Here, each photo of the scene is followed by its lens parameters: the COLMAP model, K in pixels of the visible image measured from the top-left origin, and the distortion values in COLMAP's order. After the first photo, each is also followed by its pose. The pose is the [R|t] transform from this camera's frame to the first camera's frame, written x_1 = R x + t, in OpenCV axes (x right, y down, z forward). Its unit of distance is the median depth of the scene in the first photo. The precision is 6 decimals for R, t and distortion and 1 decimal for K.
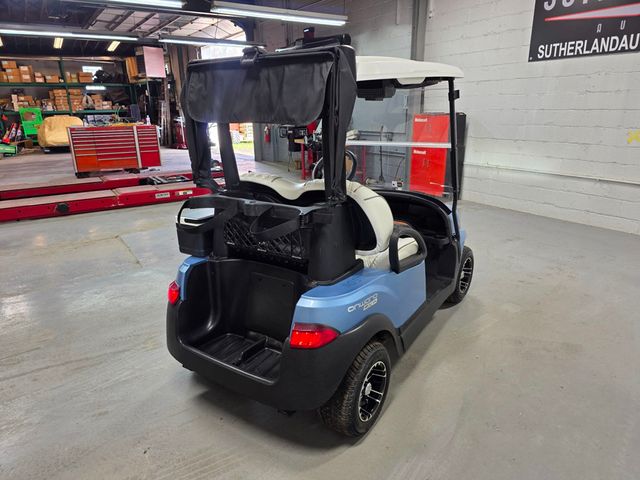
lens RADIAL K [[429.7, 0, 320.0], [0, 429.7, 240.0], [0, 0, 1]] dist [0.060369, -0.048342]
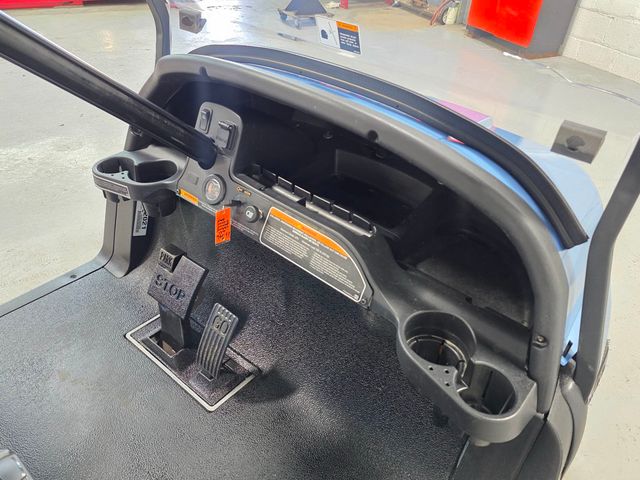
lens RADIAL K [[474.4, 0, 316.7], [0, 474.4, 247.7], [0, 0, 1]] dist [0.048764, -0.002984]
pose [[0.992021, 0.117546, -0.045570, 0.119003], [-0.094327, 0.931874, 0.350304, -0.071252], [0.083642, -0.343210, 0.935527, 0.471678]]
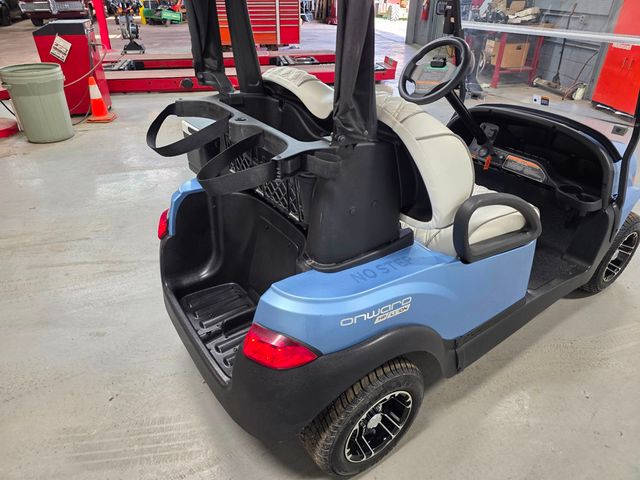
lens RADIAL K [[429.3, 0, 315.1], [0, 429.3, 239.5], [0, 0, 1]] dist [0.048847, -0.040037]
pose [[0.928922, 0.206654, -0.307242, 0.067581], [-0.125204, 0.956195, 0.264603, -0.037950], [0.348464, -0.207328, 0.914105, 0.155955]]
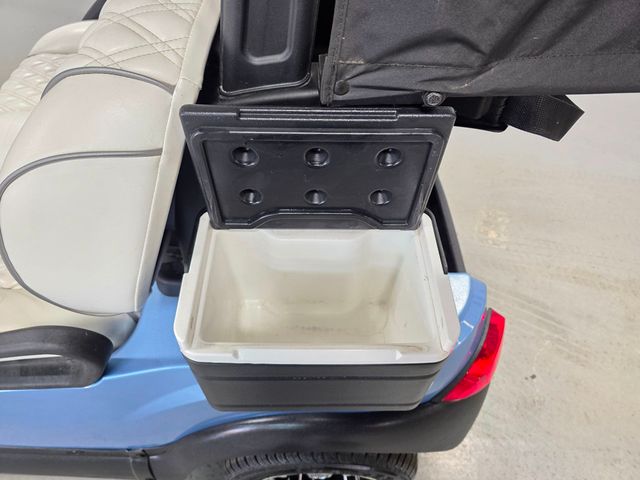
lens RADIAL K [[435.4, 0, 315.7], [0, 435.4, 236.1], [0, 0, 1]] dist [0.037031, -0.041278]
pose [[-0.556568, -0.637369, 0.532909, -0.165067], [0.239349, 0.491232, 0.837498, -0.110263], [-0.795577, 0.593676, -0.120850, 0.462996]]
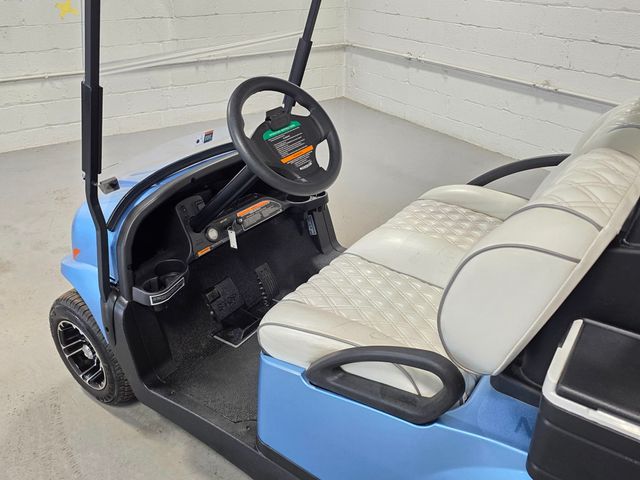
lens RADIAL K [[532.7, 0, 316.3], [0, 532.7, 237.0], [0, 0, 1]] dist [0.072367, -0.081083]
pose [[0.028486, -0.453566, 0.890768, -0.234512], [0.307984, 0.851759, 0.423854, -0.152945], [-0.950965, 0.262268, 0.163955, 0.511929]]
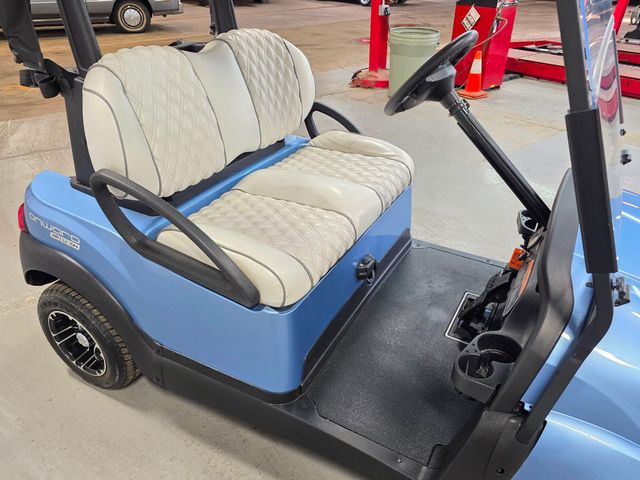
lens RADIAL K [[476.4, 0, 318.4], [0, 476.4, 241.8], [0, 0, 1]] dist [0.050605, -0.042902]
pose [[0.085794, 0.529397, -0.844025, 0.295456], [-0.297330, 0.822150, 0.485453, -0.125808], [0.950912, 0.209305, 0.227942, 0.449412]]
